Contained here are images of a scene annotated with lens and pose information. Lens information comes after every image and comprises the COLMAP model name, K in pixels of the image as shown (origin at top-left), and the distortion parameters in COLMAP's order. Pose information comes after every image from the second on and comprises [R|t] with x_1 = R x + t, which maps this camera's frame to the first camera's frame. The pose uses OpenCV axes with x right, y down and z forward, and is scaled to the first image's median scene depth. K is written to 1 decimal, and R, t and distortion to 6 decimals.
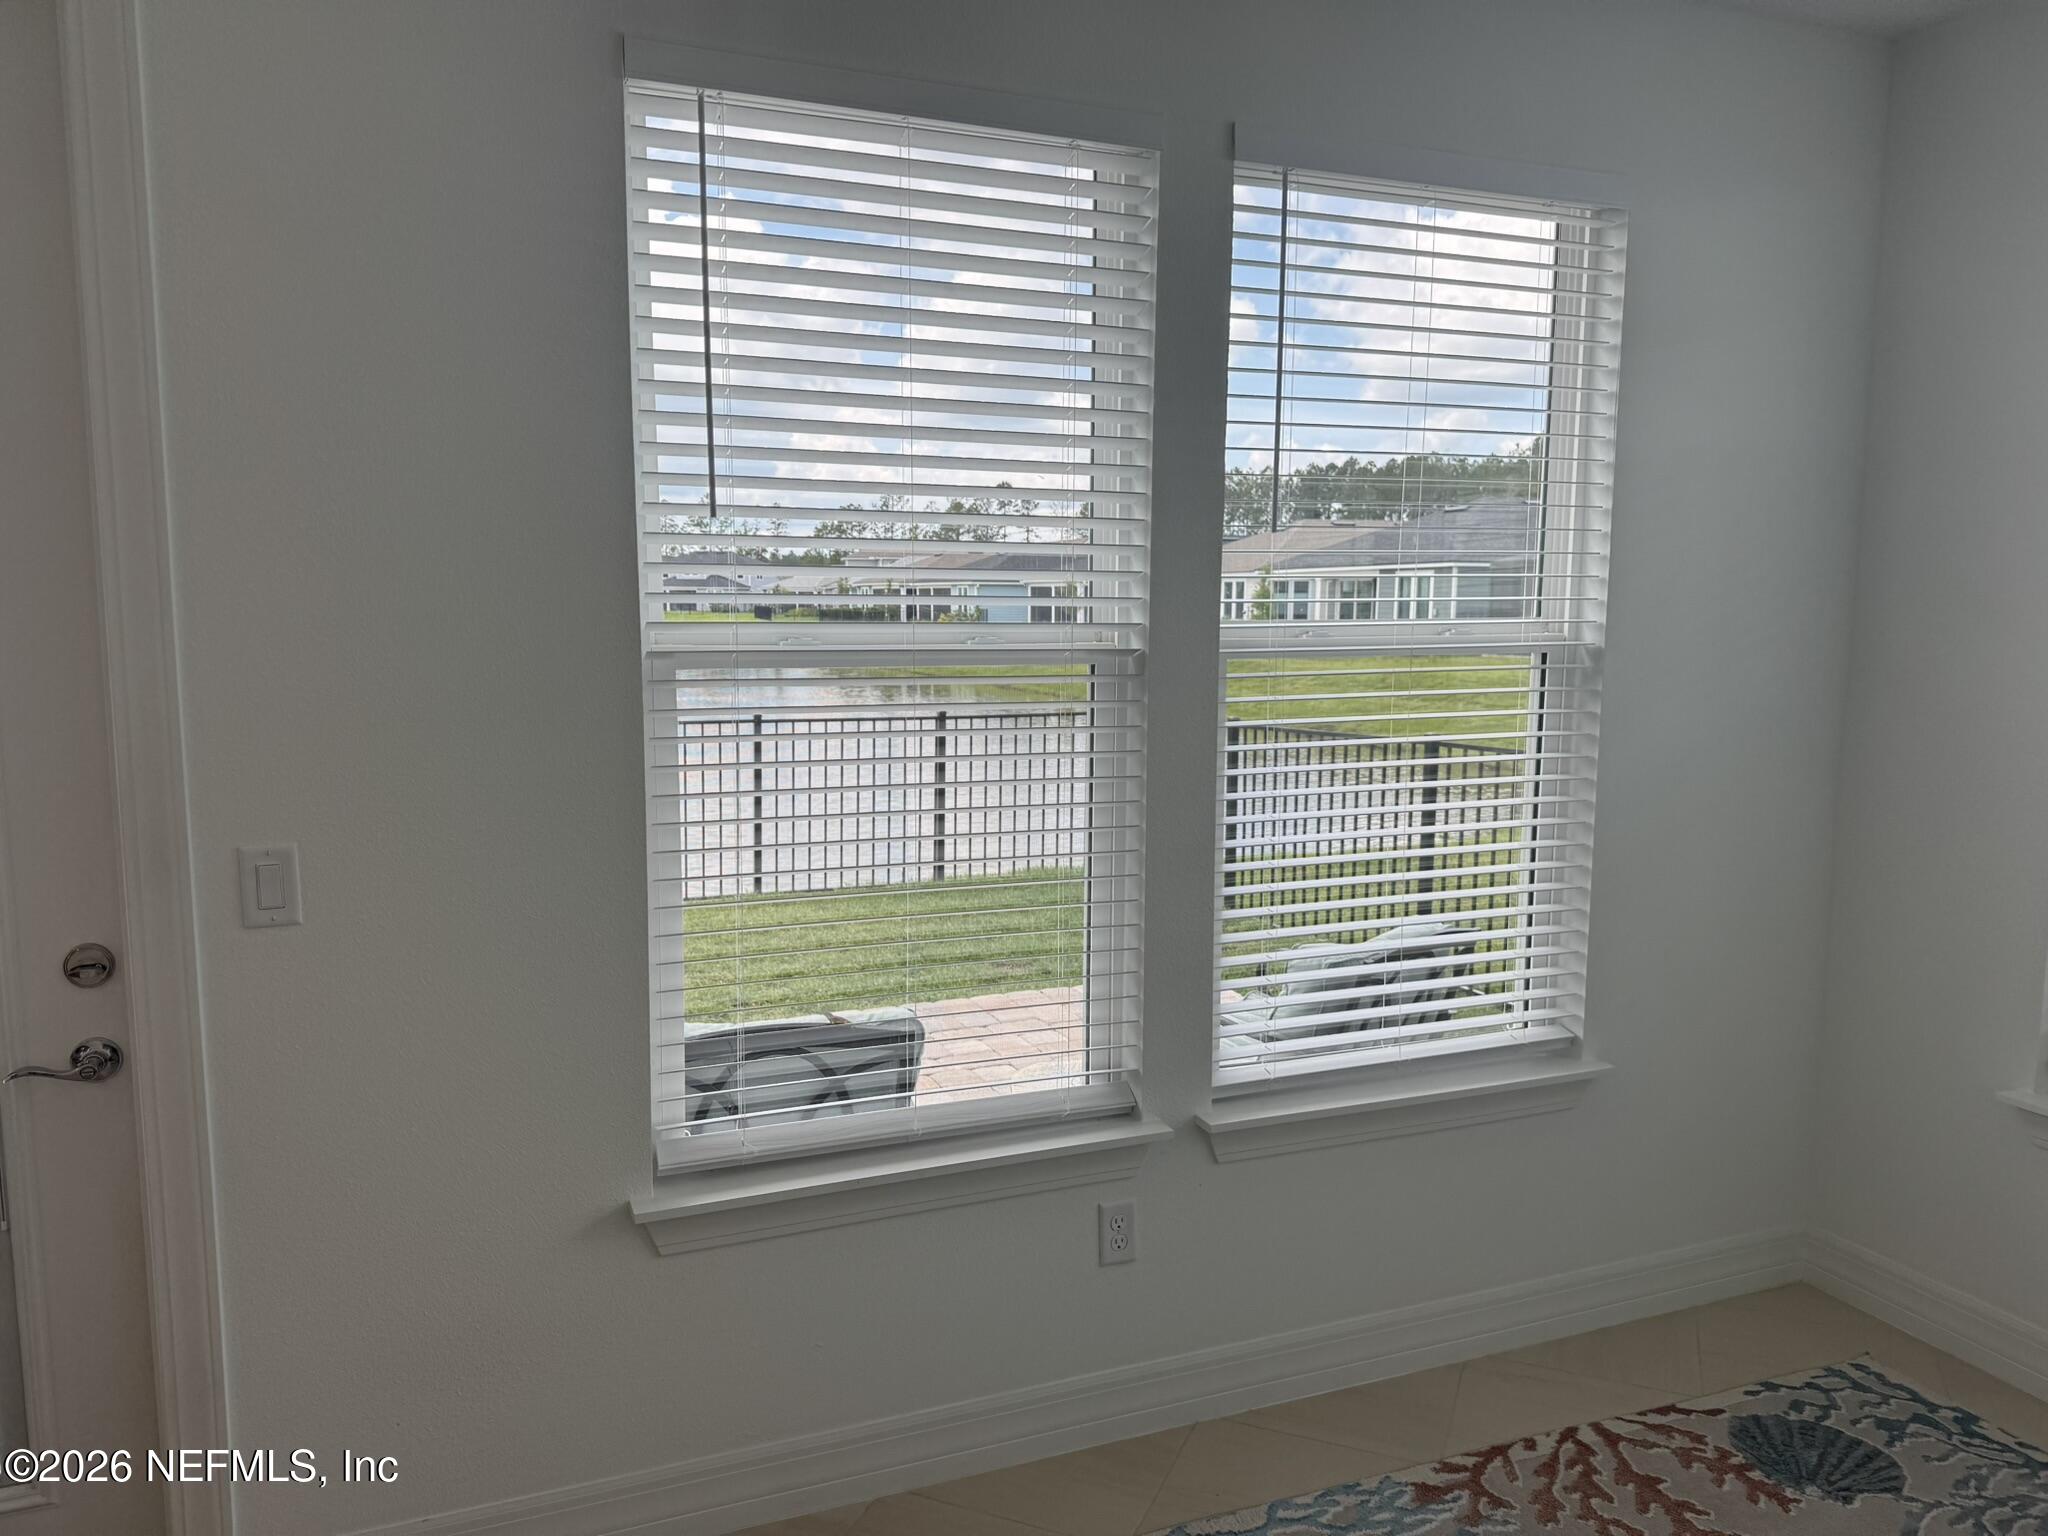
lens RADIAL K [[1444.9, 0, 1090.3], [0, 1444.9, 769.7], [0, 0, 1]] dist [0.060219, -0.076780]
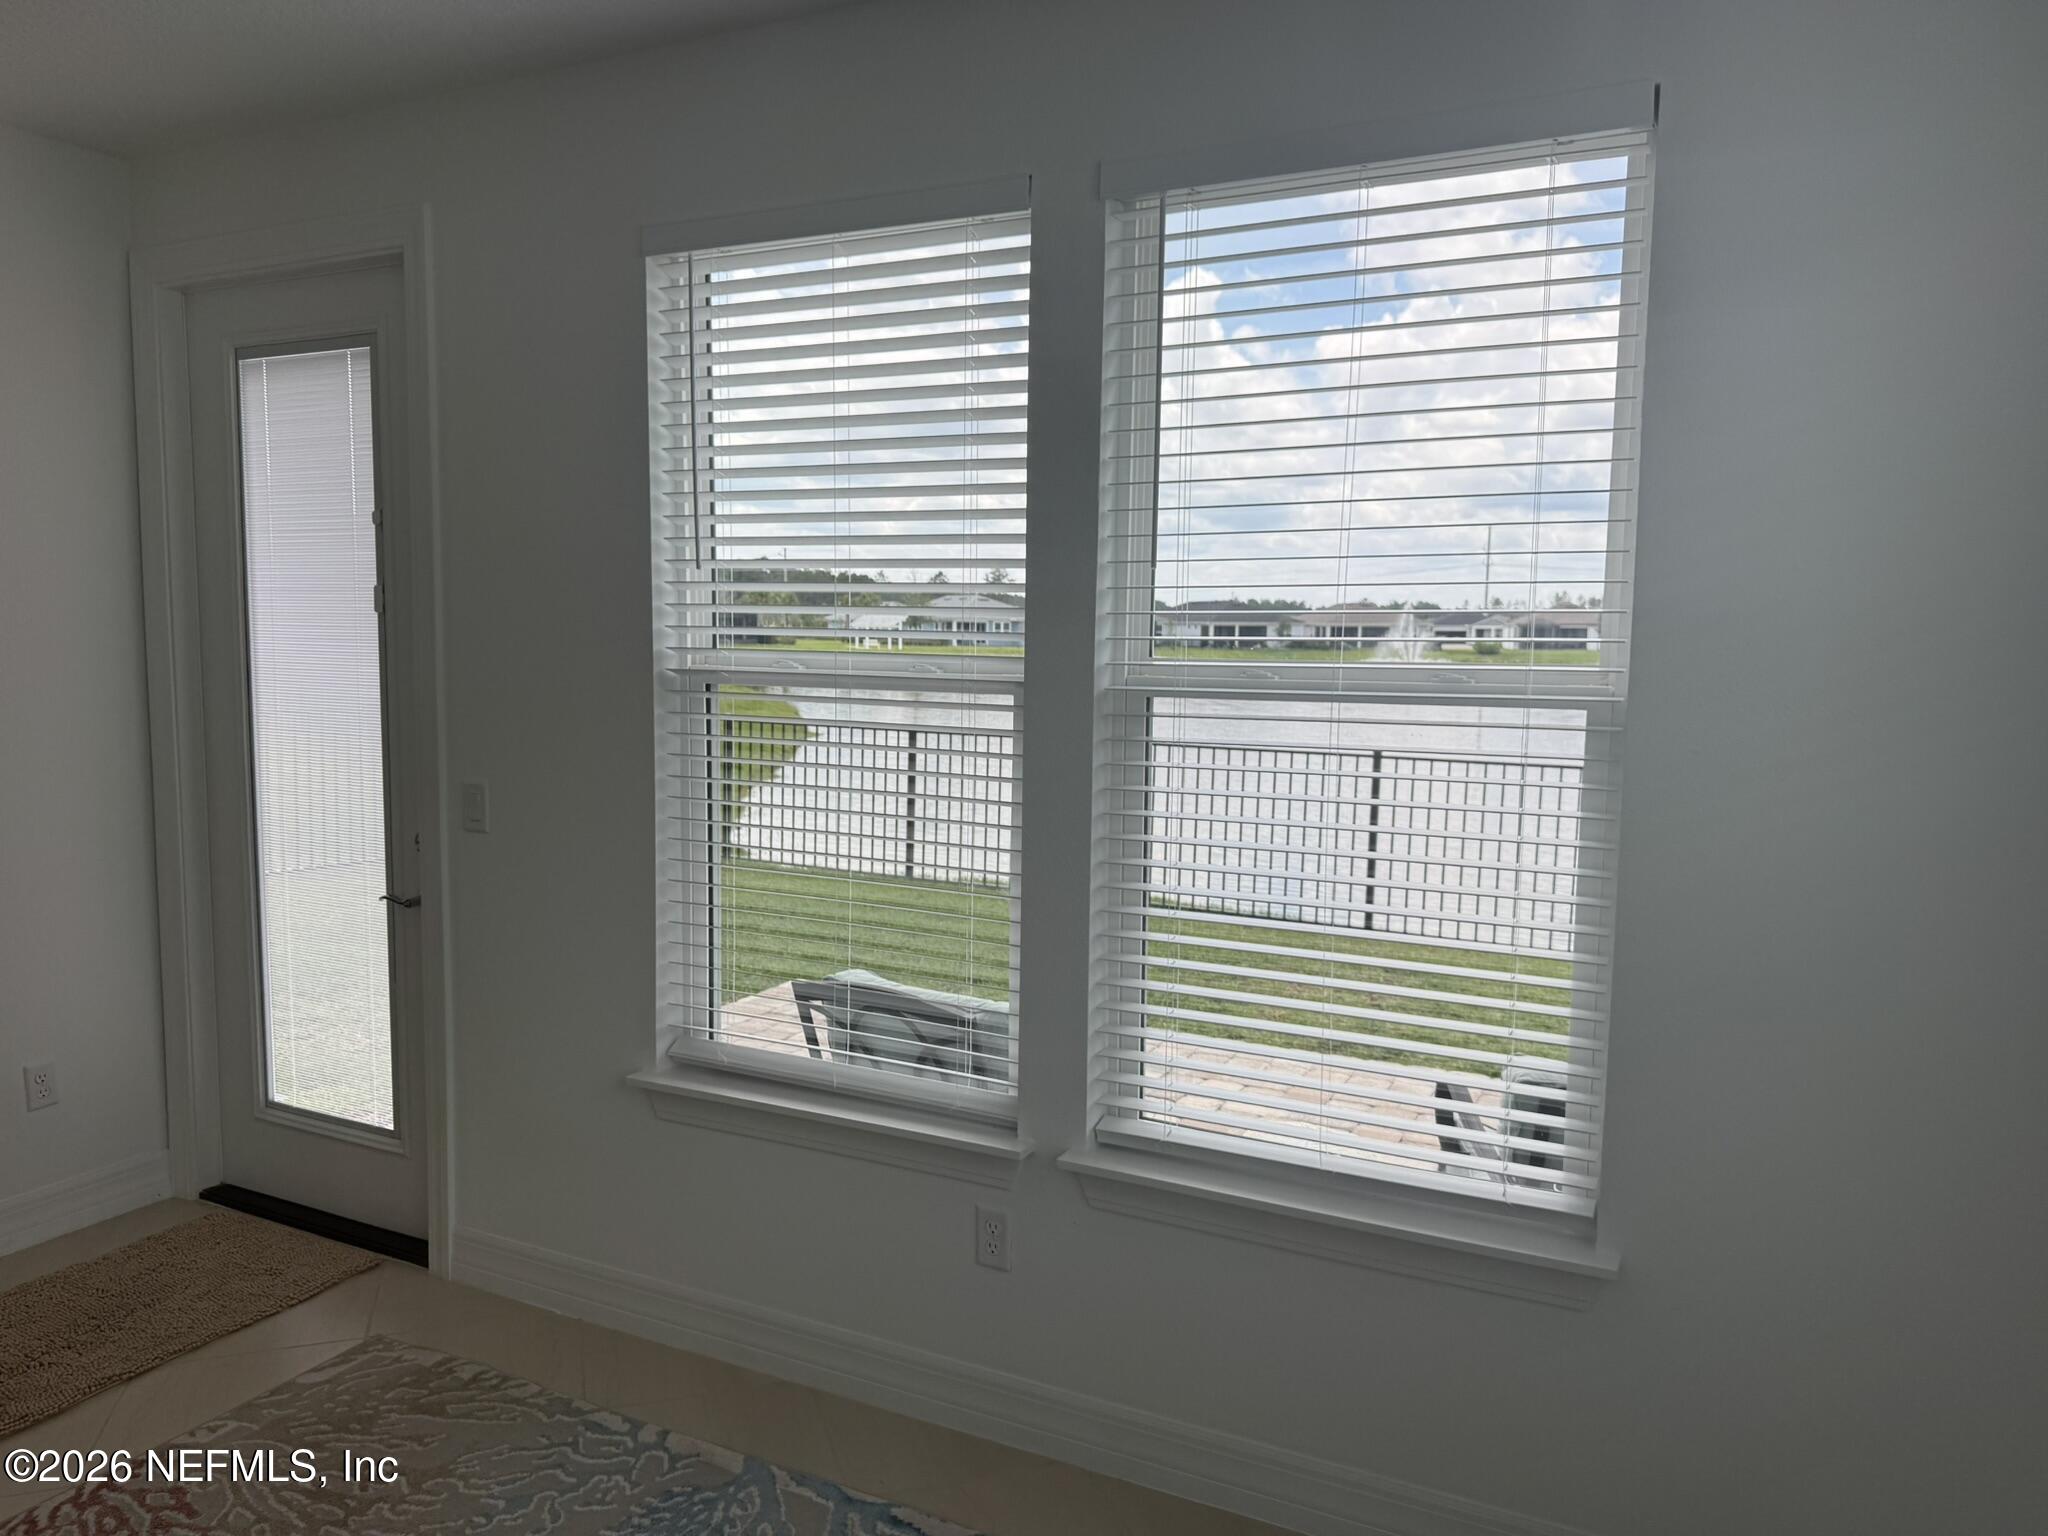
lens RADIAL K [[1444.9, 0, 1021.6], [0, 1444.9, 774.9], [0, 0, 1]] dist [0.060219, -0.076780]
pose [[0.657212, 0.079780, -0.749471, 0.794723], [-0.102198, 0.994631, 0.016259, -0.032346], [0.746745, 0.065909, 0.661837, 0.300430]]
